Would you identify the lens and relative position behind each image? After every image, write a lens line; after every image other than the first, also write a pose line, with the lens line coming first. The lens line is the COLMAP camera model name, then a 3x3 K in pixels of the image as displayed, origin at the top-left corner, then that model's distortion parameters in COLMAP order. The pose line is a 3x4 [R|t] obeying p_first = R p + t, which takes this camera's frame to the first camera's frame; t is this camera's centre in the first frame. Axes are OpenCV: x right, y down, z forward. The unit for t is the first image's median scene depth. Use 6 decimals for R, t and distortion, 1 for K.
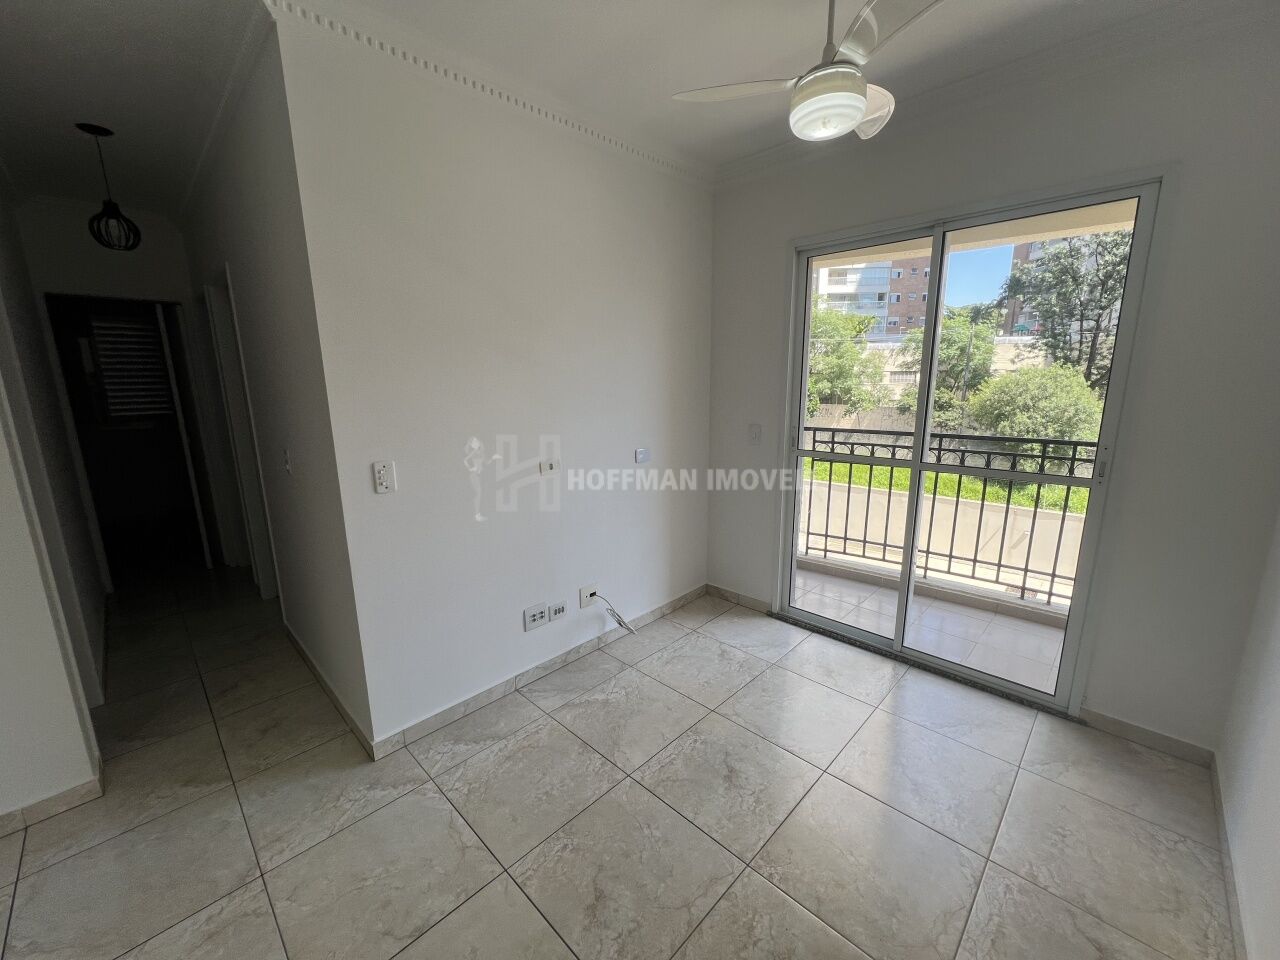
lens RADIAL K [[511.3, 0, 640.4], [0, 511.3, 482.3], [0, 0, 1]] dist [-0.001035, 0.000305]
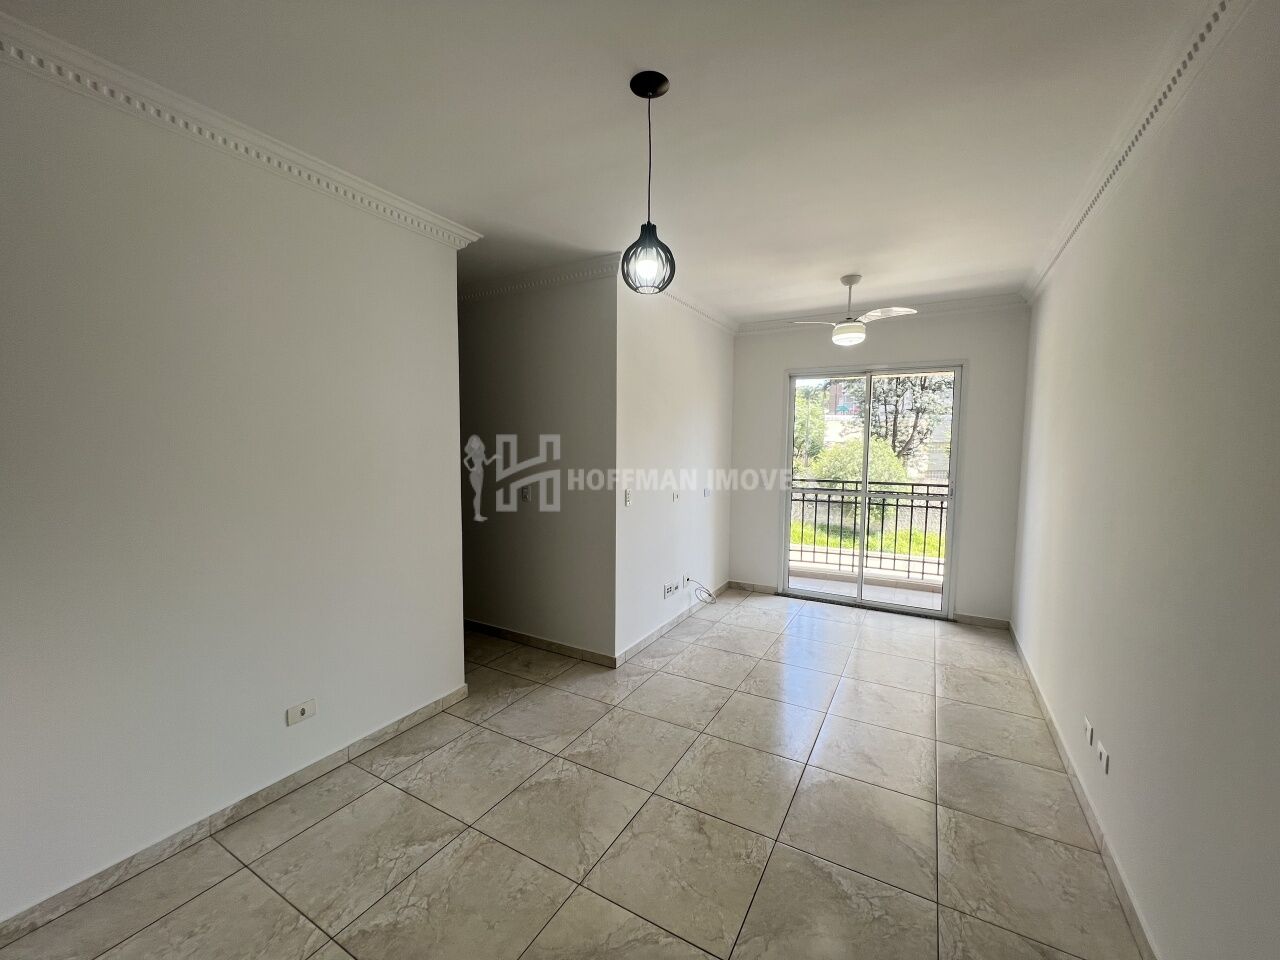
lens RADIAL K [[511.3, 0, 640.4], [0, 511.3, 482.3], [0, 0, 1]] dist [-0.001035, 0.000305]
pose [[0.966827, 0.000381, 0.255430, -0.710269], [0.031516, 0.992180, -0.120771, 0.119811], [-0.253479, 0.124815, 0.959255, -0.569121]]
